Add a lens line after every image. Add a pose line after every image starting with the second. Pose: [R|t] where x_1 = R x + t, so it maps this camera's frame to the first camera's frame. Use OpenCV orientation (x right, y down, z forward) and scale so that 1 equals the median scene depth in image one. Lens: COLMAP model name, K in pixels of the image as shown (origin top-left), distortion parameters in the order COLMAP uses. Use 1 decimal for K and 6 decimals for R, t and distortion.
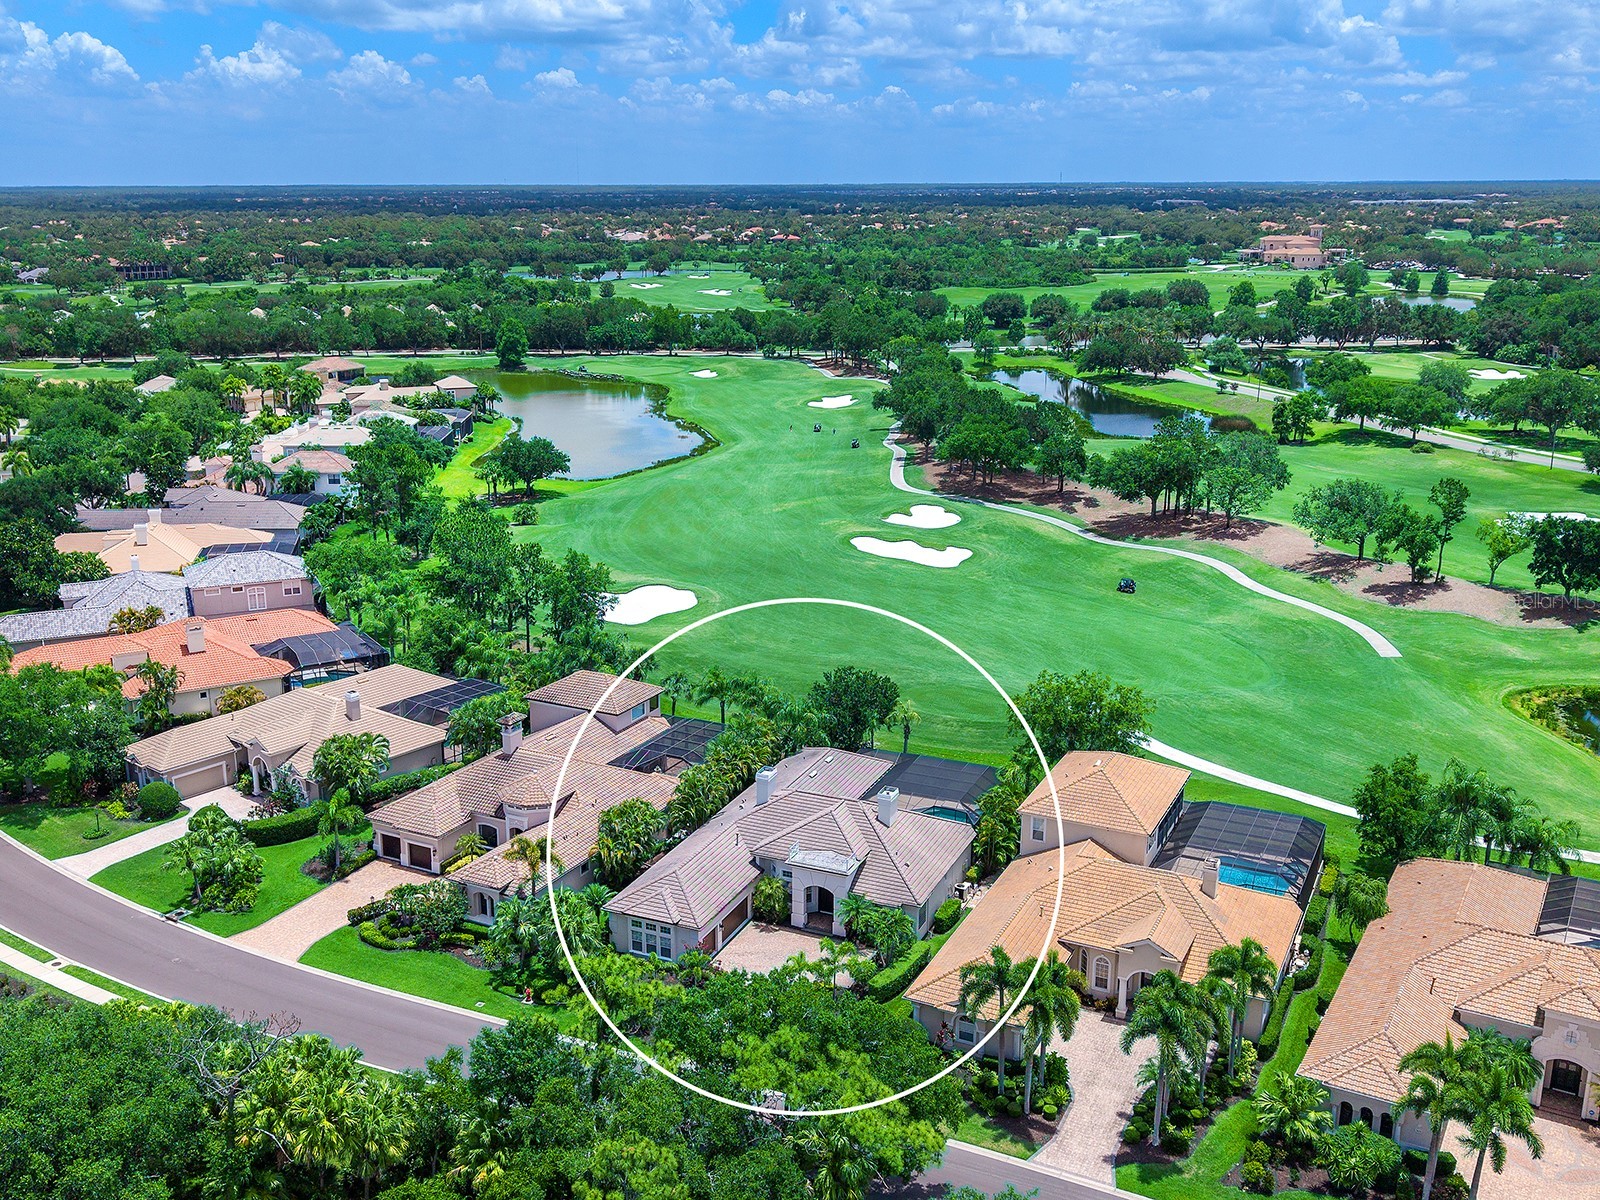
lens RADIAL K [[1586.1, 0, 761.0], [0, 1586.1, 606.7], [0, 0, 1]] dist [0.151621, -0.395333]
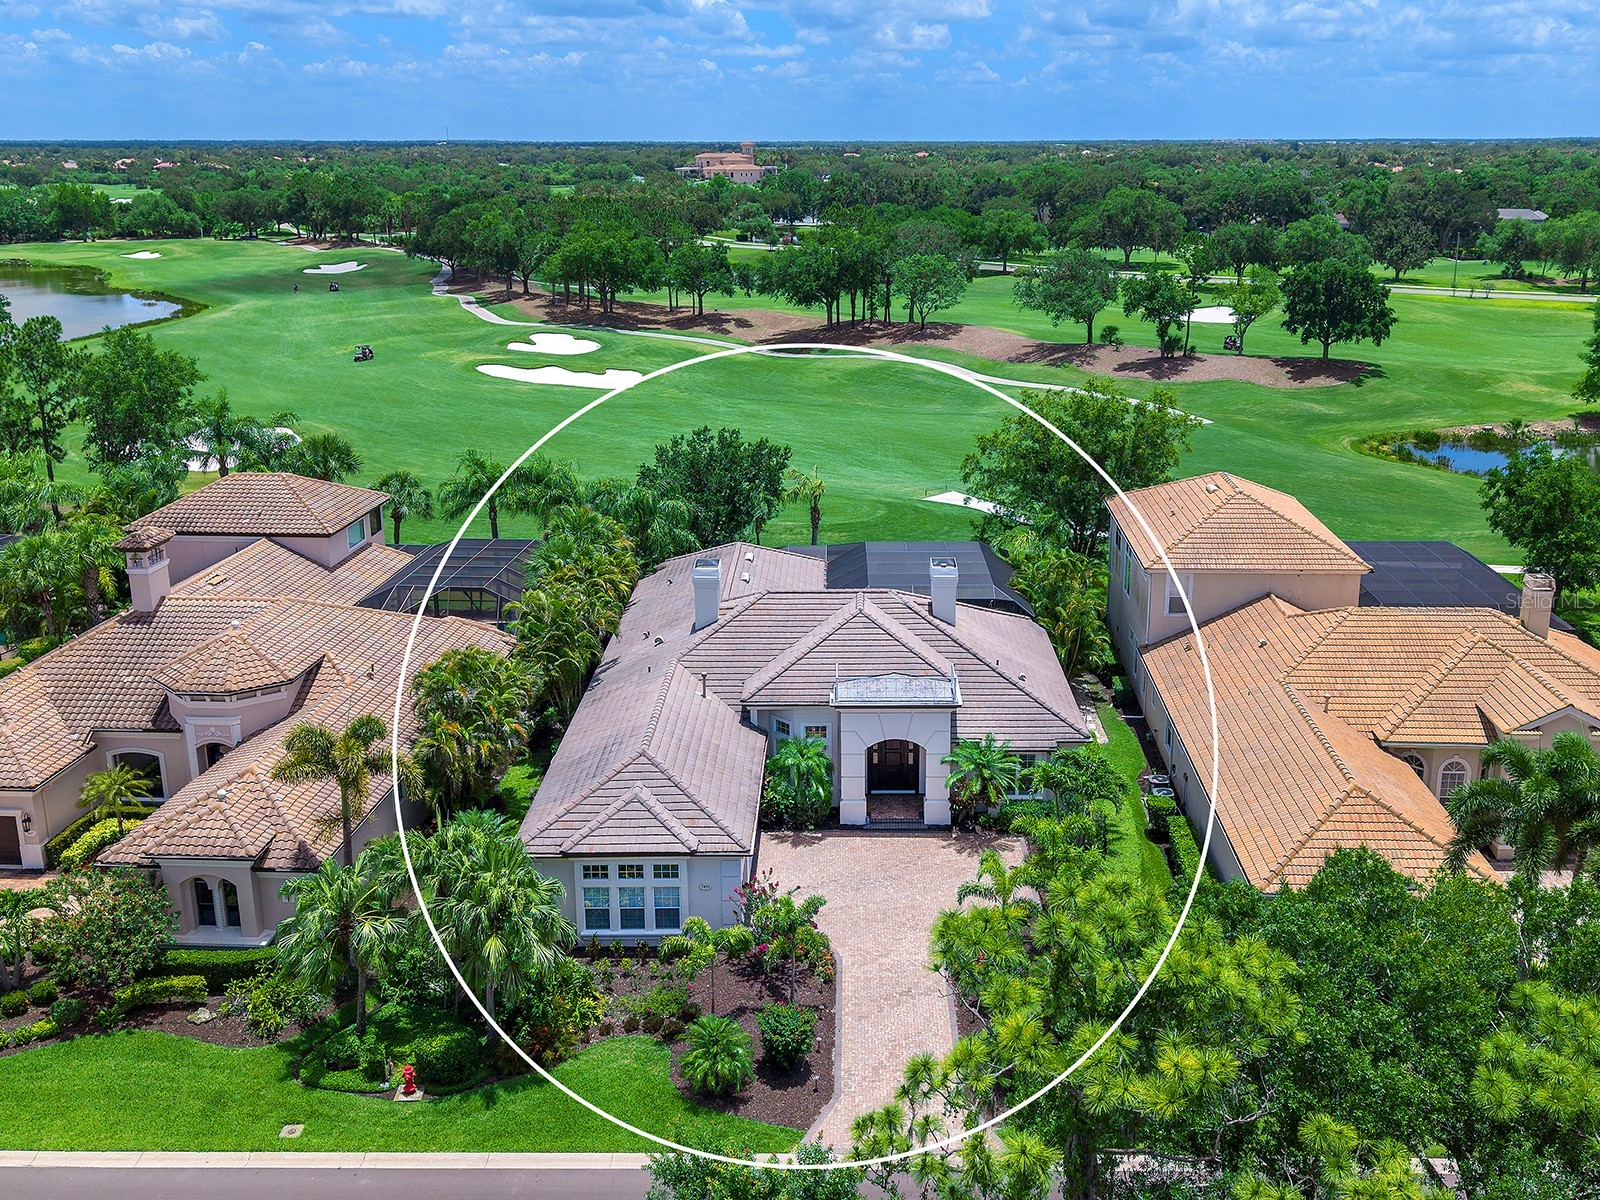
lens RADIAL K [[1476.0, 0, 806.4], [0, 1476.0, 588.8], [0, 0, 1]] dist [0.084774, -0.169388]
pose [[0.903650, -0.111810, 0.413419, -0.111181], [0.111844, 0.993431, 0.024207, 0.065877], [-0.413410, 0.024364, 0.910219, 0.336632]]
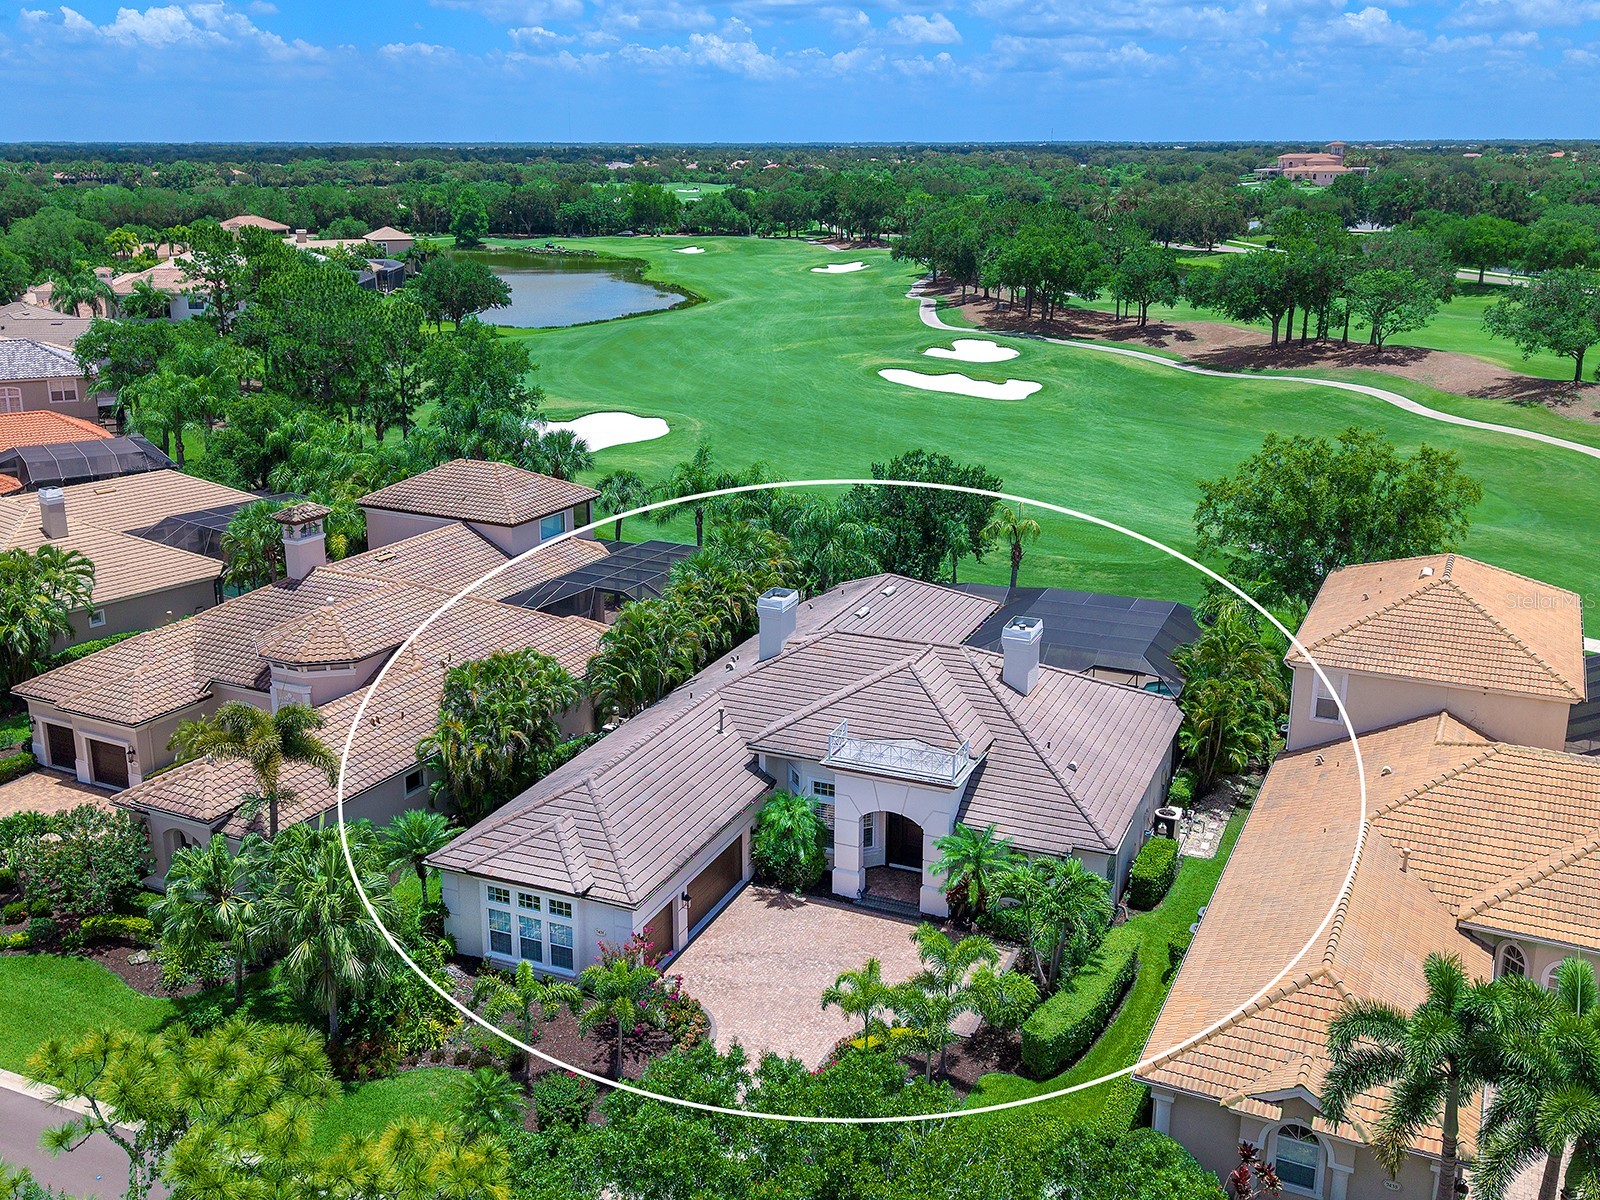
lens RADIAL K [[1476.0, 0, 806.4], [0, 1476.0, 588.8], [0, 0, 1]] dist [0.084774, -0.169388]
pose [[0.999321, 0.000453, 0.036854, -0.003296], [-0.000557, 0.999996, 0.002814, 0.063837], [-0.036852, -0.002832, 0.999317, 0.332084]]
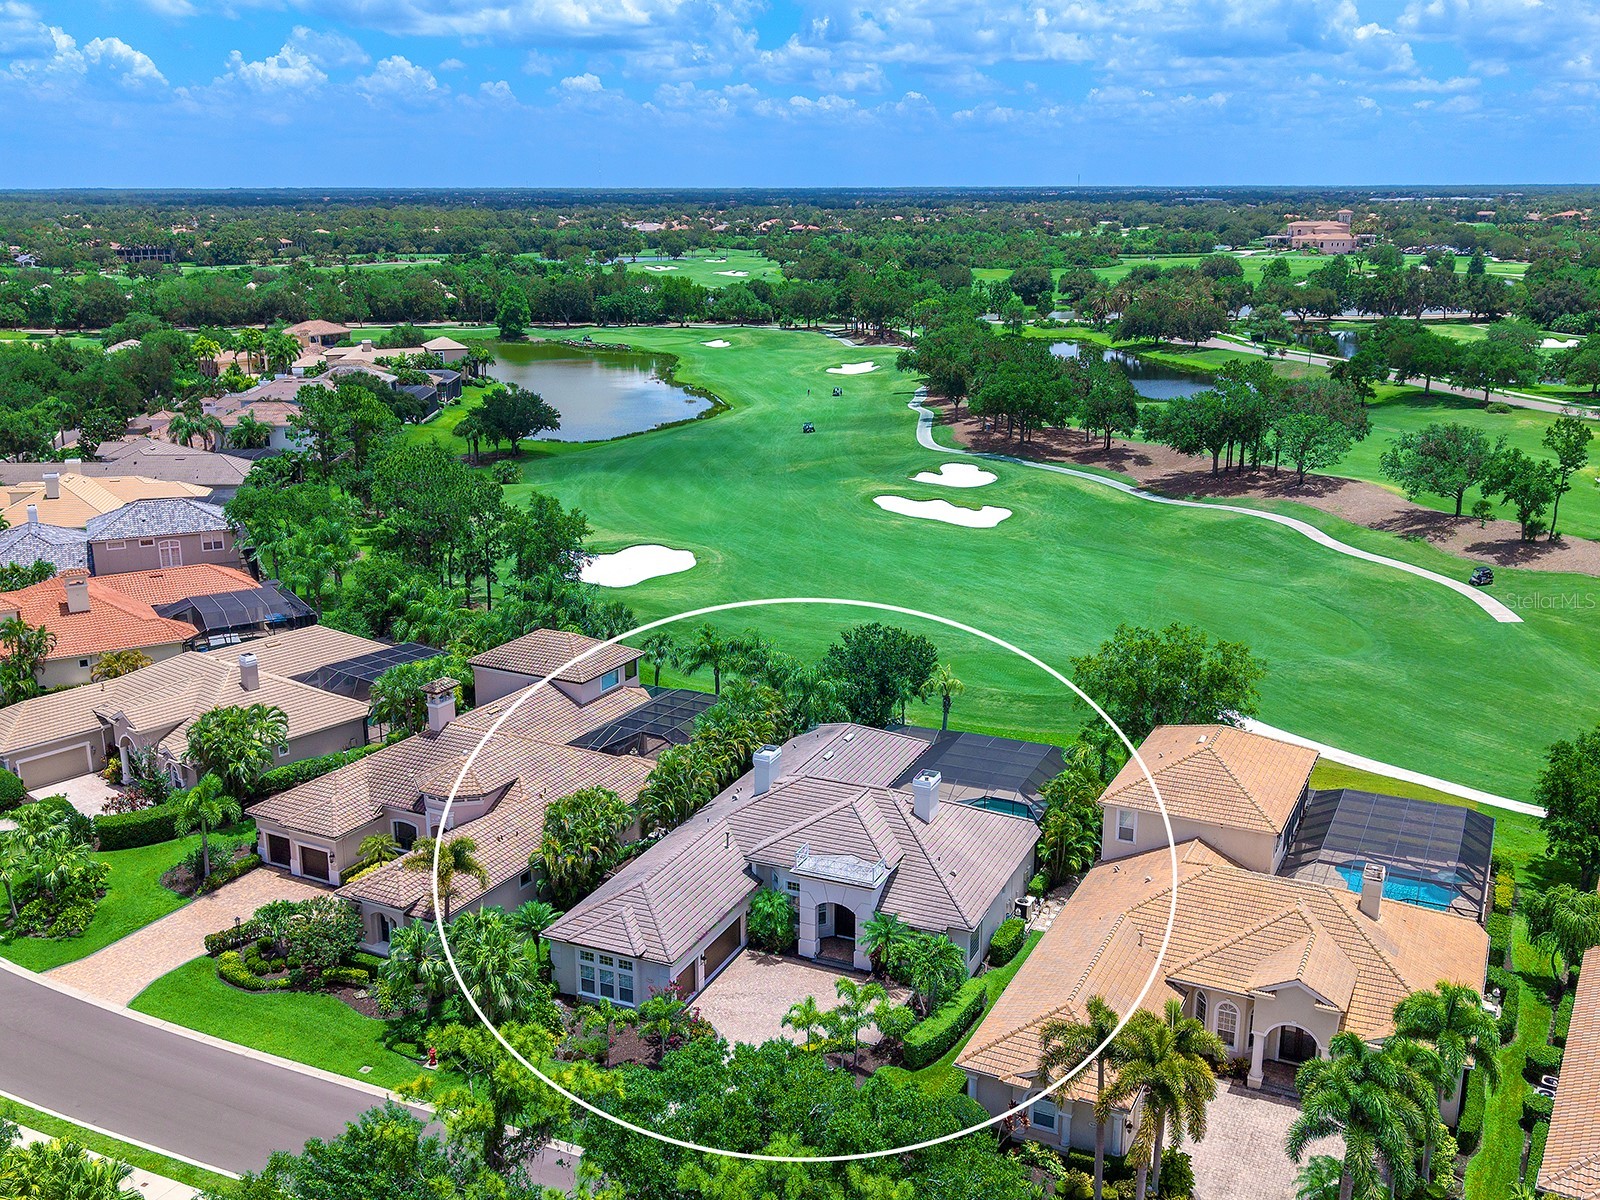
lens RADIAL K [[1517.3, 0, 805.9], [0, 1517.3, 619.3], [0, 0, 1]] dist [0.112150, -0.245246]
pose [[0.999892, 0.000667, 0.014713, 0.007133], [-0.000718, 0.999994, 0.003435, 0.024038], [-0.014711, -0.003445, 0.999886, 0.172083]]
